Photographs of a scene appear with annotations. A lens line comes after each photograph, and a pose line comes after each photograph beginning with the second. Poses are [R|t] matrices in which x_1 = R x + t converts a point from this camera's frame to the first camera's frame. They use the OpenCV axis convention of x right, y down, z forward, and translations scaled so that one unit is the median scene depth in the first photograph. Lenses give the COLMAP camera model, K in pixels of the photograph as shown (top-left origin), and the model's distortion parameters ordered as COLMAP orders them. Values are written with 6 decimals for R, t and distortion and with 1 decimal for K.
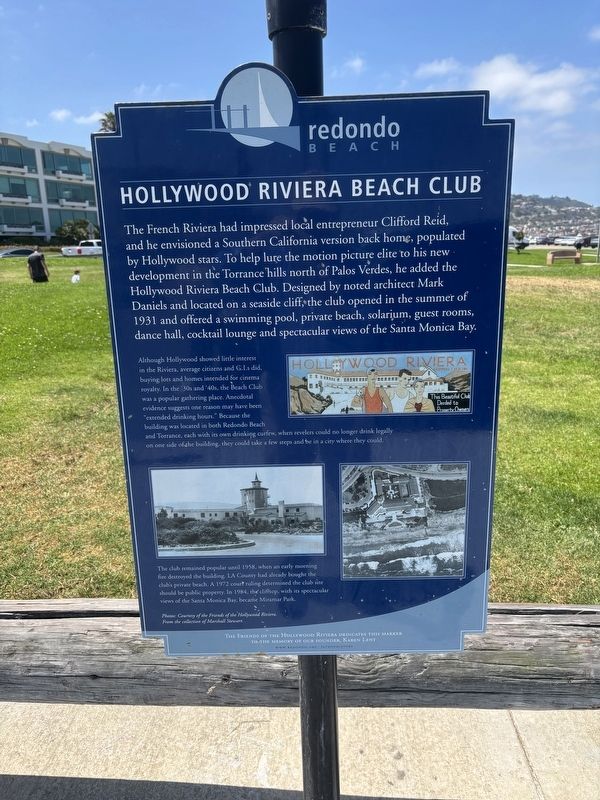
lens RADIAL K [[602.7, 0, 300.0], [0, 602.7, 400.6], [0, 0, 1]] dist [0.038967, -0.032783]
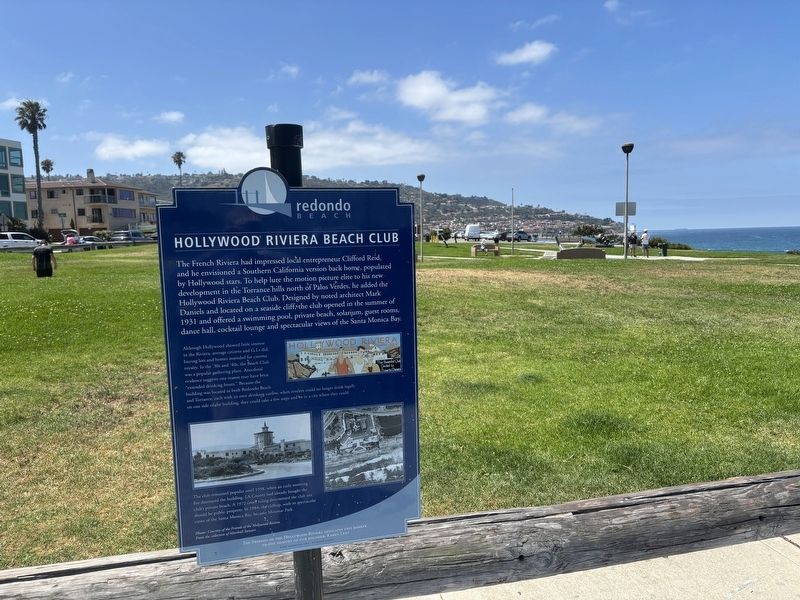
lens RADIAL K [[602.7, 0, 401.3], [0, 602.7, 298.2], [0, 0, 1]] dist [0.038967, -0.032783]
pose [[0.966447, -0.023520, 0.255786, -0.119387], [0.061751, 0.987869, -0.142483, 0.052794], [-0.249332, 0.153497, 0.956176, -0.539271]]
